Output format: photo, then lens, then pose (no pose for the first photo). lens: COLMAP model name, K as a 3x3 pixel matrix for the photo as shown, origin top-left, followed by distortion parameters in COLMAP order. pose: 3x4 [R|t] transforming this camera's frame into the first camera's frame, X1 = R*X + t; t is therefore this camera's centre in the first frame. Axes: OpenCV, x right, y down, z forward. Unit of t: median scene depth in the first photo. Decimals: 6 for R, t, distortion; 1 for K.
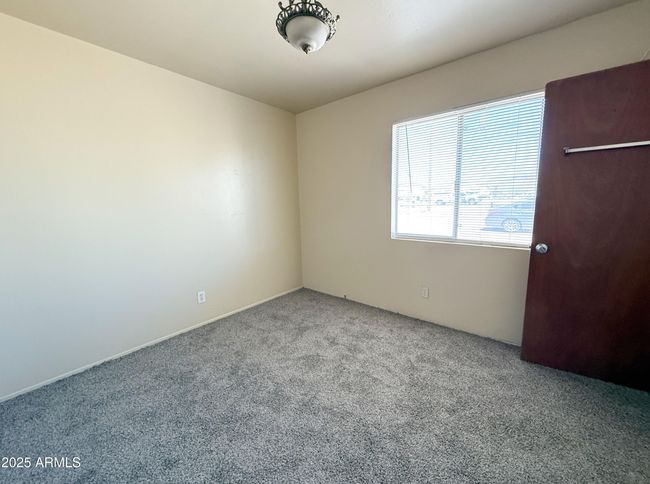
lens RADIAL K [[266.6, 0, 323.4], [0, 266.6, 242.1], [0, 0, 1]] dist [-0.000349, -0.000241]
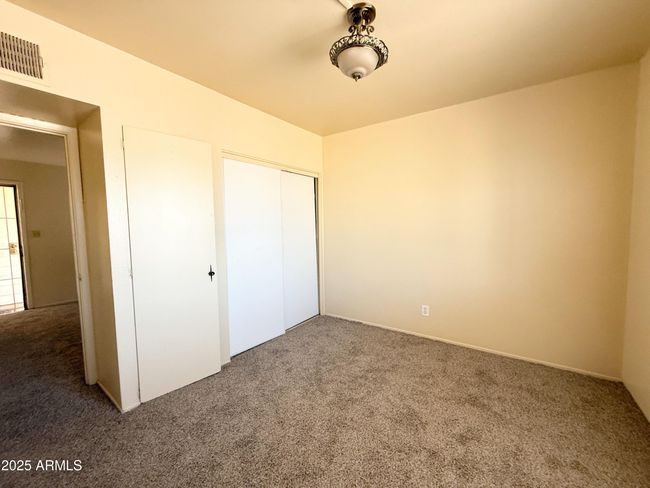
lens RADIAL K [[266.0, 0, 325.0], [0, 266.0, 244.0], [0, 0, 1]] dist [-0.000181, -0.000036]
pose [[0.061139, 0.091730, -0.993905, 0.633173], [-0.144103, 0.986147, 0.082149, -0.098781], [0.987672, 0.138202, 0.073510, 0.561808]]
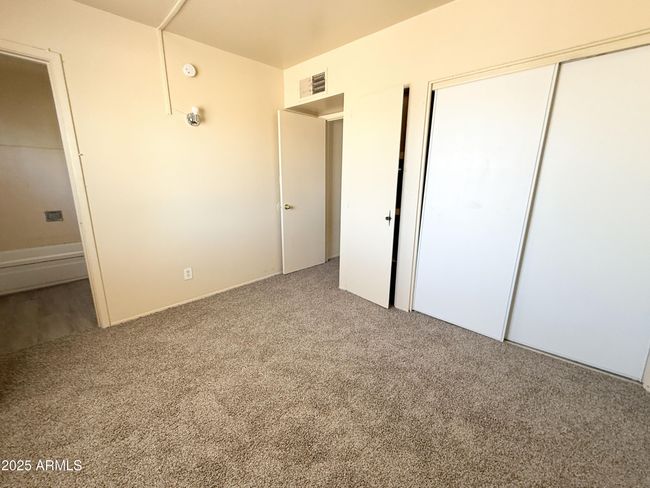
lens RADIAL K [[265.5, 0, 308.1], [0, 265.5, 243.6], [0, 0, 1]] dist [0.000266, 0.000015]
pose [[-0.997034, 0.005771, 0.076741, -0.102247], [0.035186, 0.921038, 0.387880, -0.176754], [-0.068442, 0.389430, -0.918510, 1.245538]]
